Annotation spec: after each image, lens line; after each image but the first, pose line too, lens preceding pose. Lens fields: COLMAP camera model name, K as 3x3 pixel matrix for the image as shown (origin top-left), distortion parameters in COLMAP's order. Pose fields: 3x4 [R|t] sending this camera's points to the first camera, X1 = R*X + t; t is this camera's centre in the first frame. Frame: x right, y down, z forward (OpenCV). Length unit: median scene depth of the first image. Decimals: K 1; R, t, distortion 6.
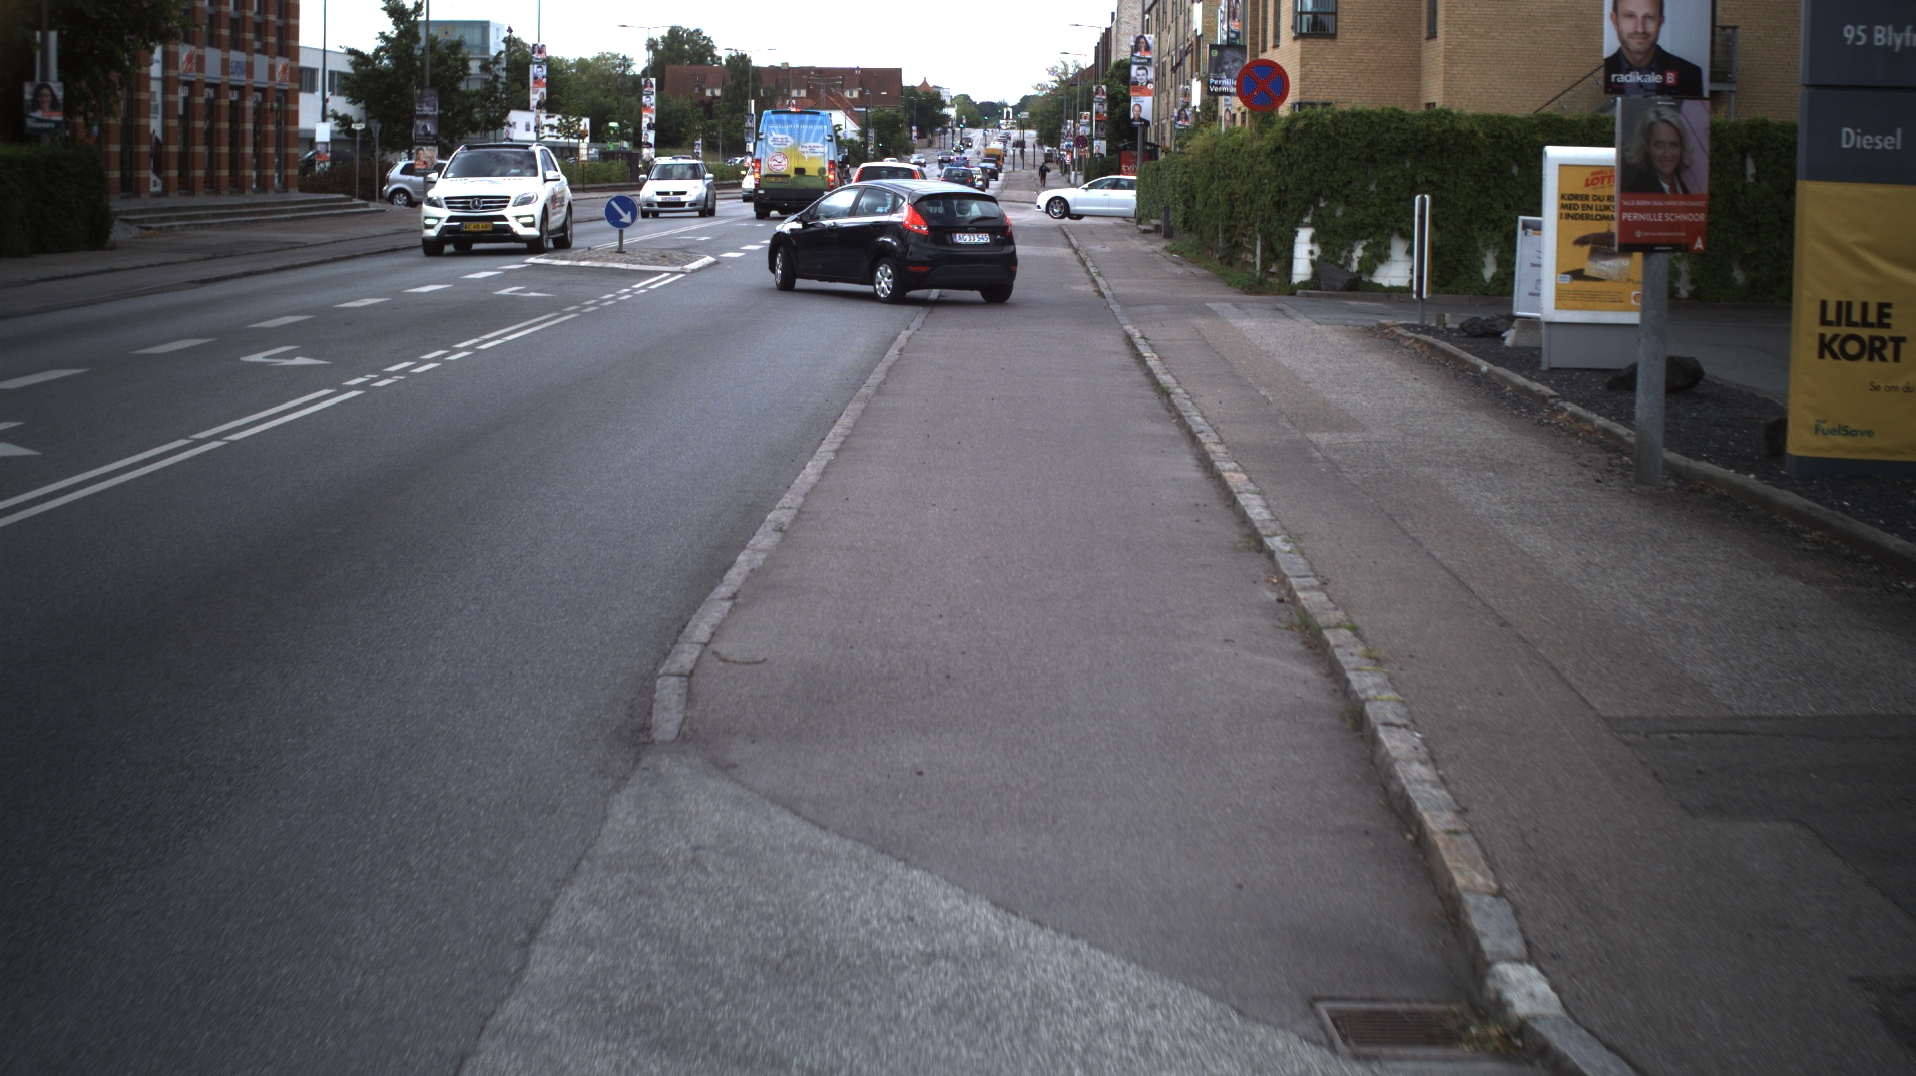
lens RADIAL K [[3338.2, 0, 958.0], [0, 3338.2, 538.0], [0, 0, 1]] dist [-0.283097, 0.366819]
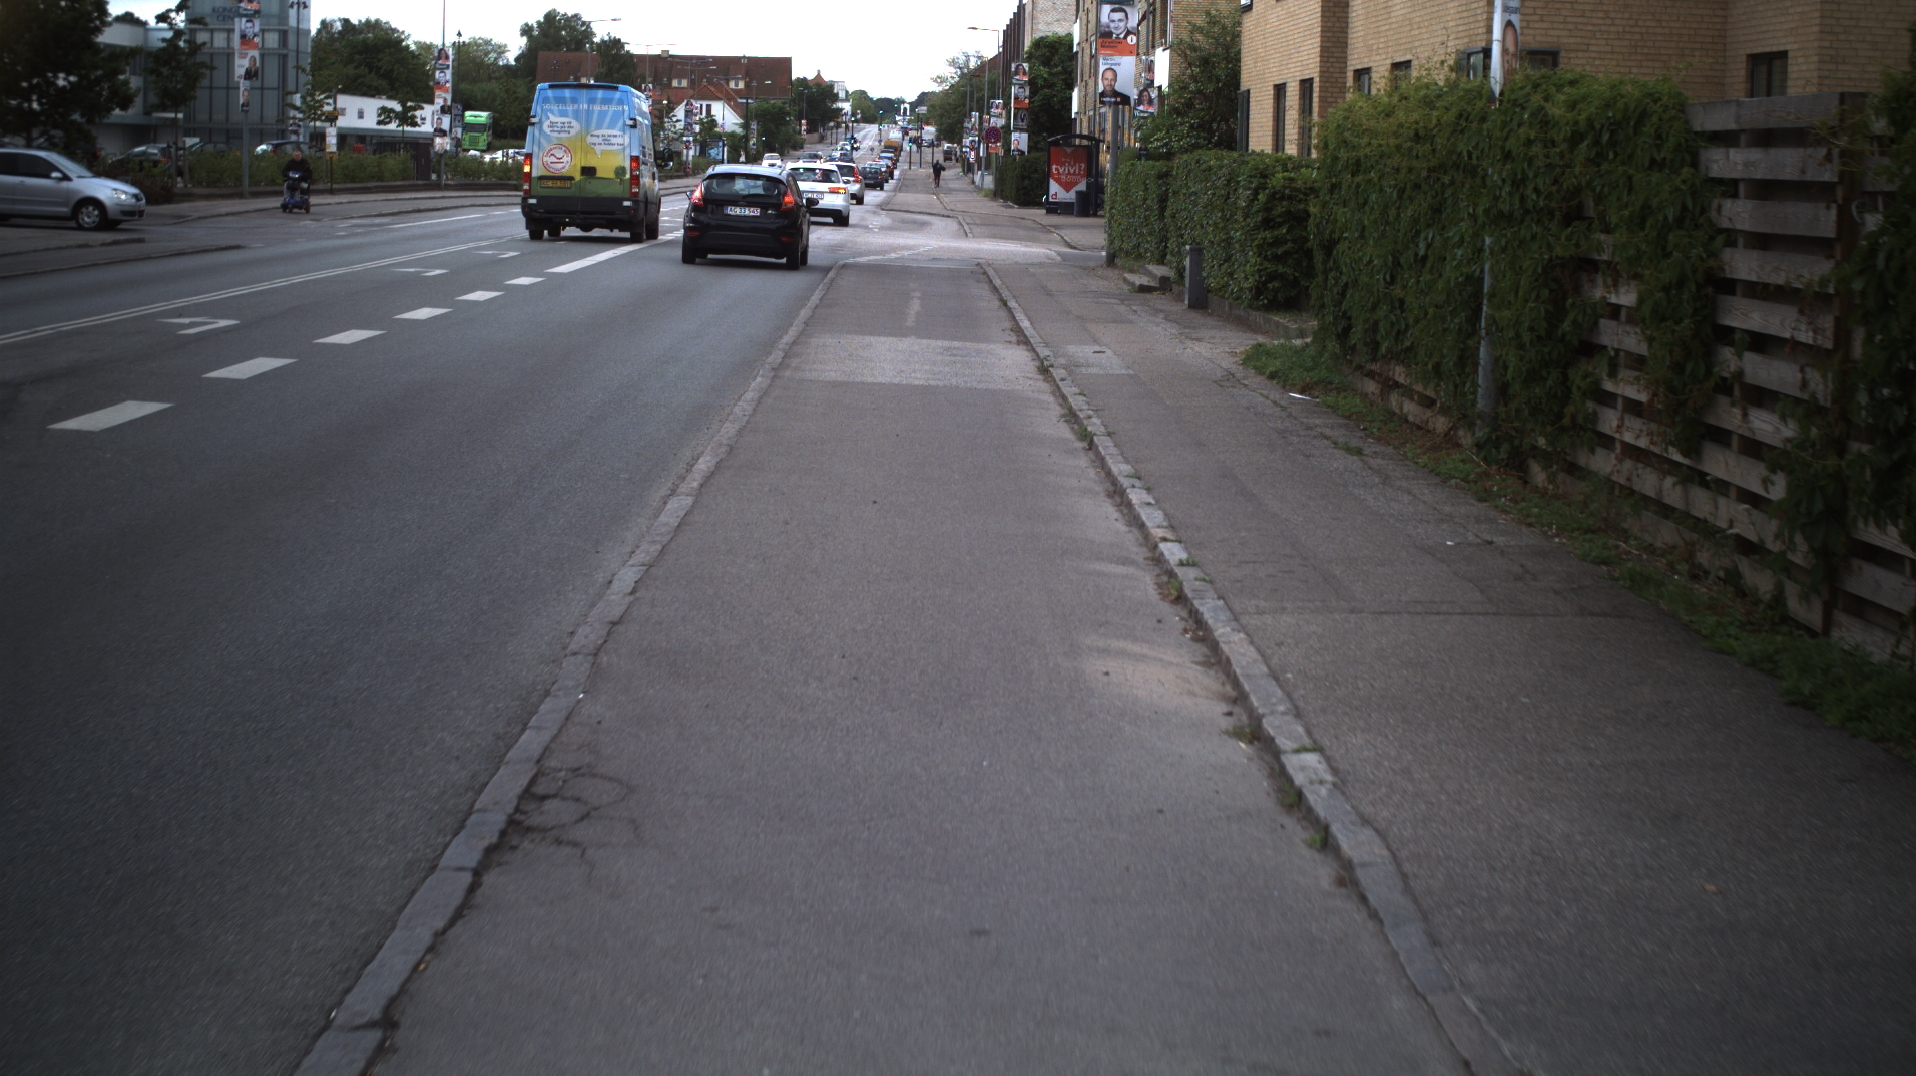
lens RADIAL K [[3338.2, 0, 958.0], [0, 3338.2, 538.0], [0, 0, 1]] dist [-0.283097, 0.366819]
pose [[0.999438, 0.009756, 0.032062, 0.012018], [-0.009781, 0.999952, 0.000611, -0.073152], [-0.032055, -0.000924, 0.999486, 0.644945]]
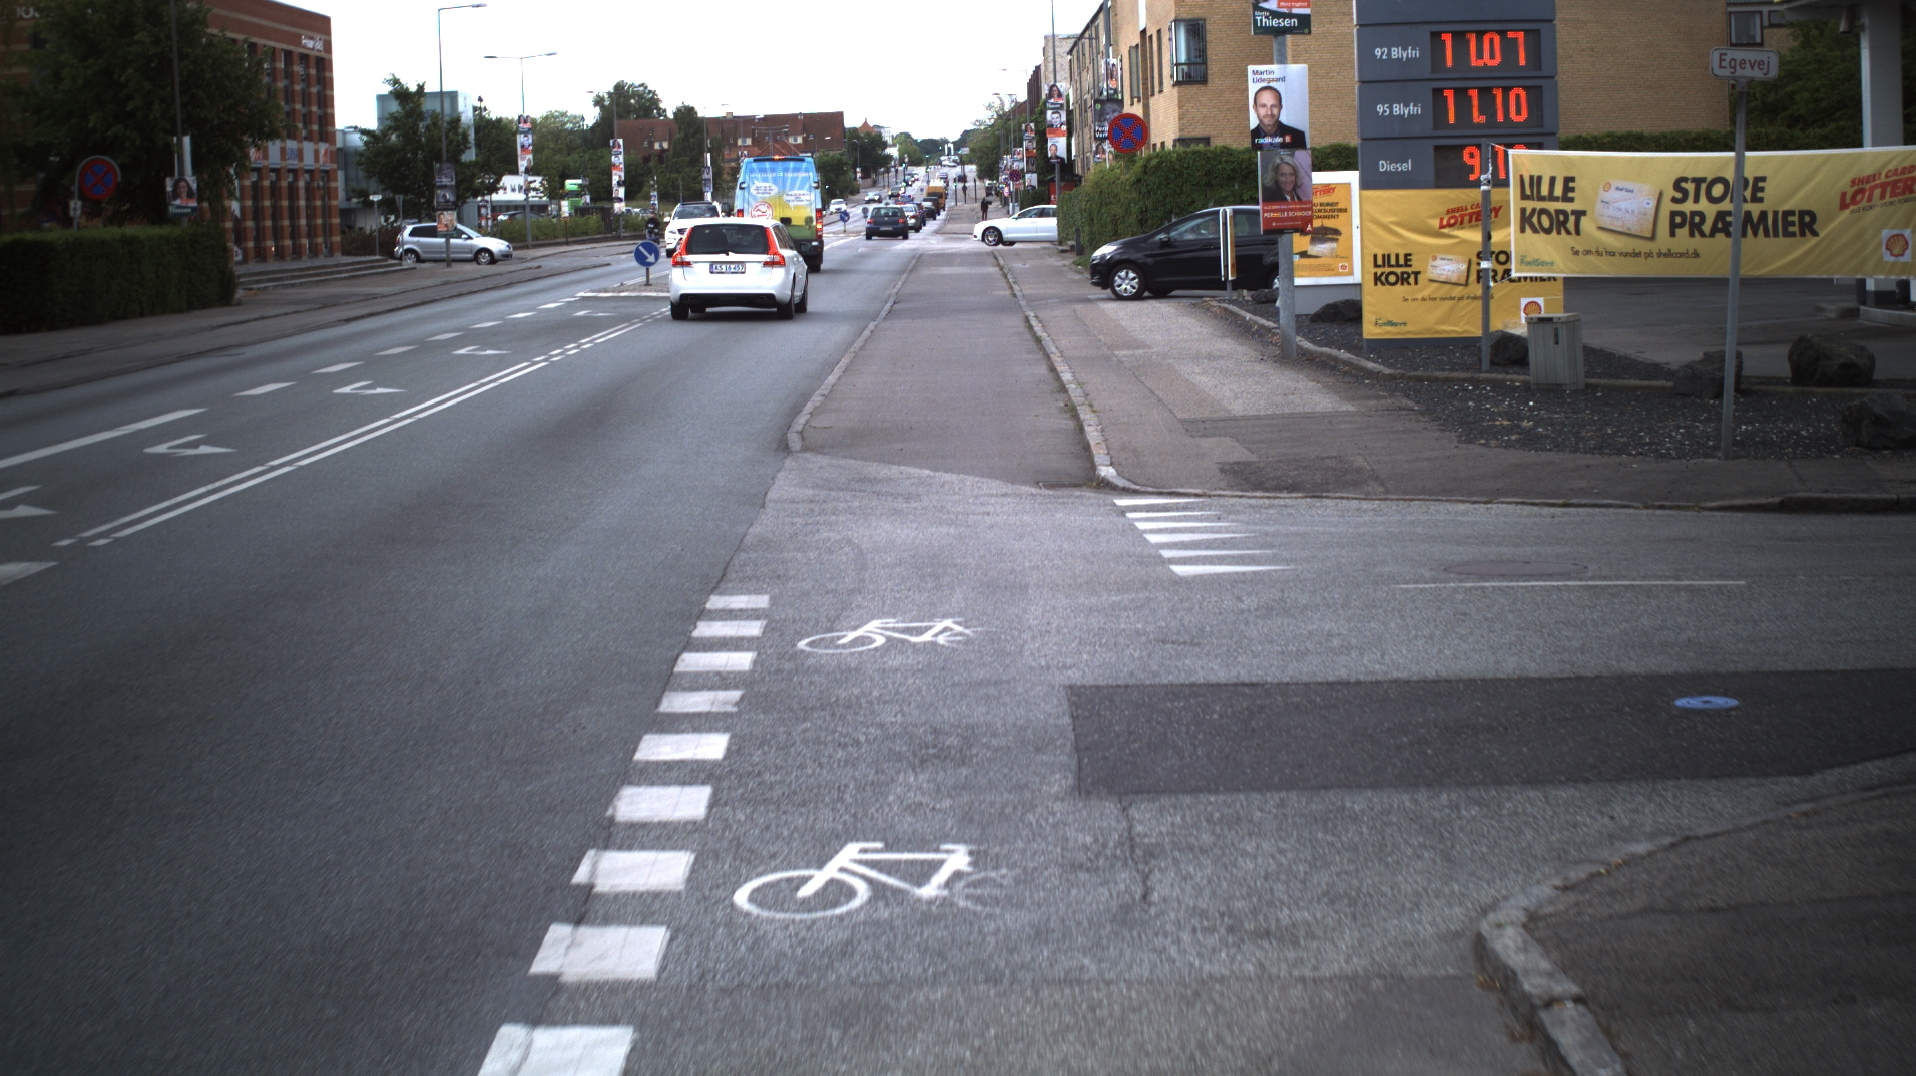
lens RADIAL K [[3338.2, 0, 958.0], [0, 3338.2, 538.0], [0, 0, 1]] dist [-0.283097, 0.366819]
pose [[0.998508, -0.053441, 0.011247, -0.000137], [0.053558, 0.998511, -0.010352, 0.030005], [-0.010677, 0.010939, 0.999883, -0.276320]]
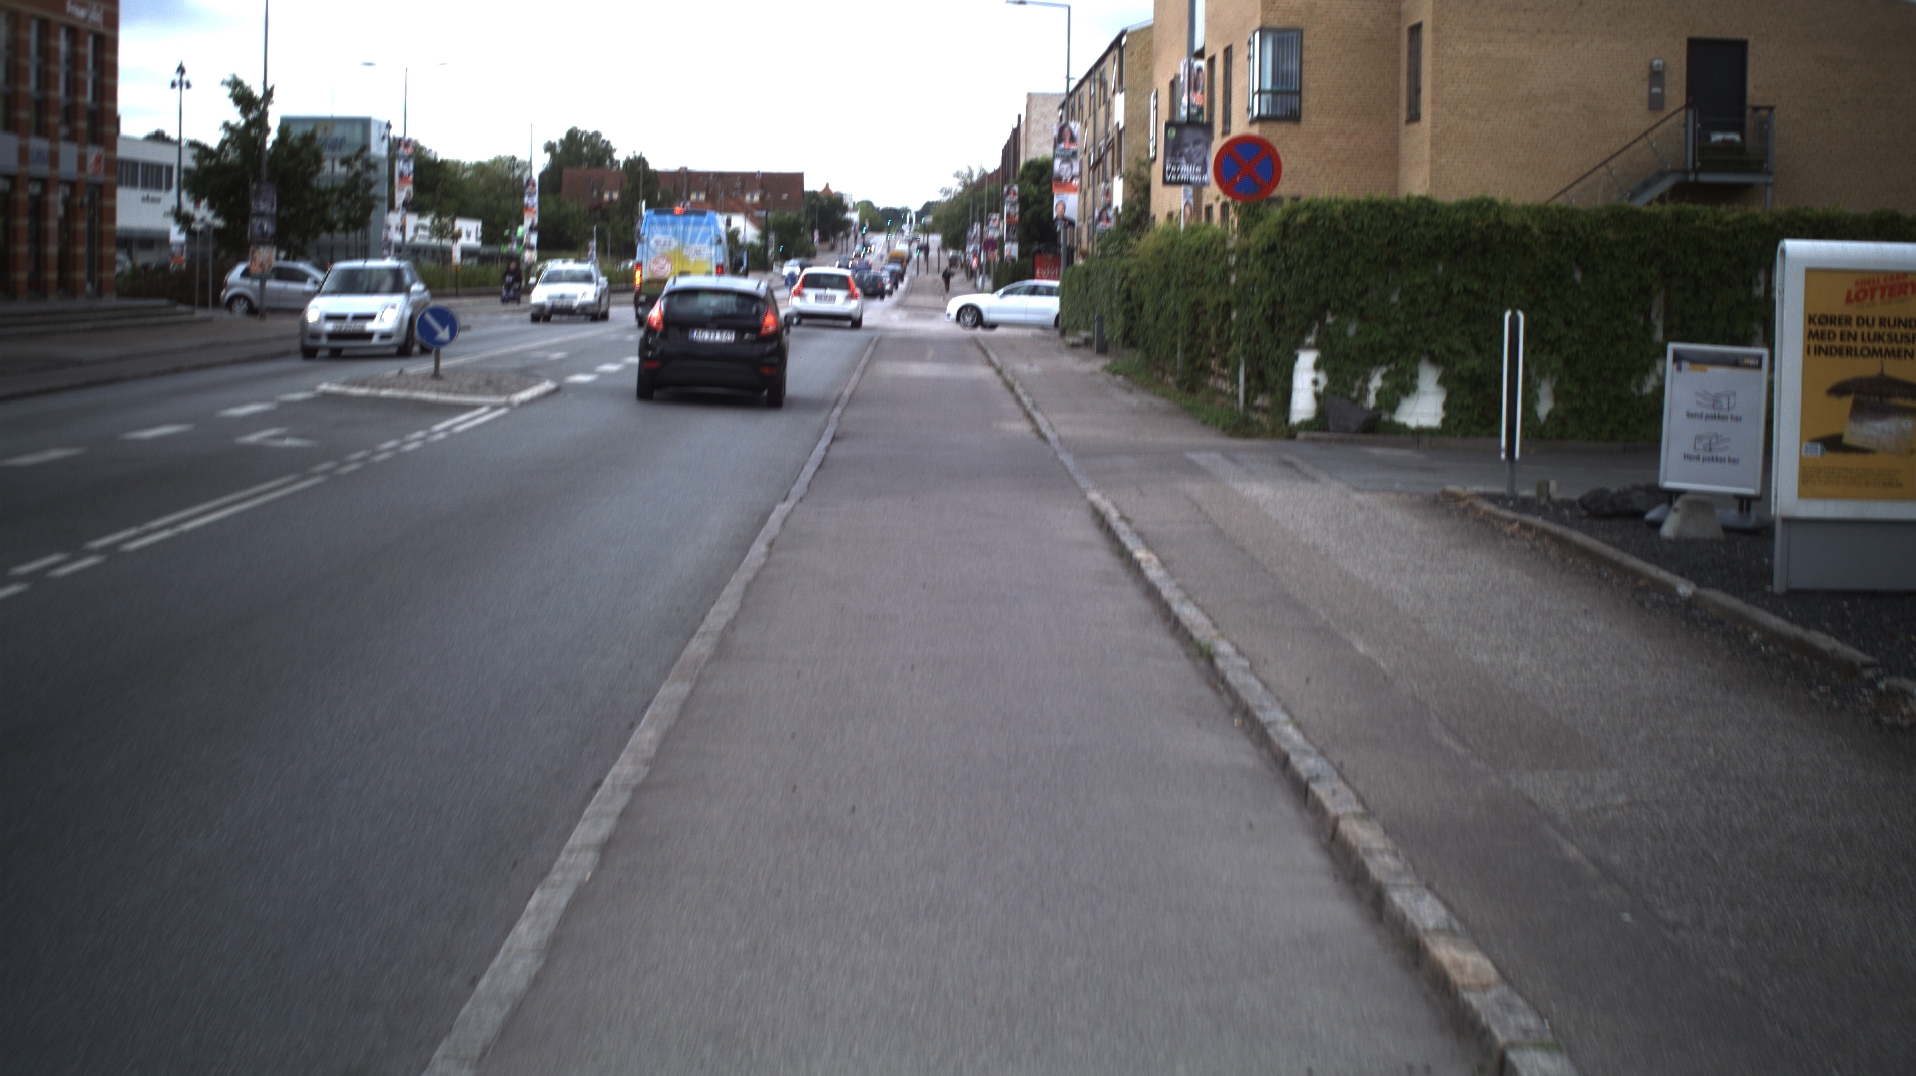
lens RADIAL K [[3338.2, 0, 958.0], [0, 3338.2, 538.0], [0, 0, 1]] dist [-0.283097, 0.366819]
pose [[0.999575, 0.000011, 0.029139, 0.000593], [0.000901, 0.999510, -0.031290, -0.020399], [-0.029125, 0.031303, 0.999086, 0.183182]]
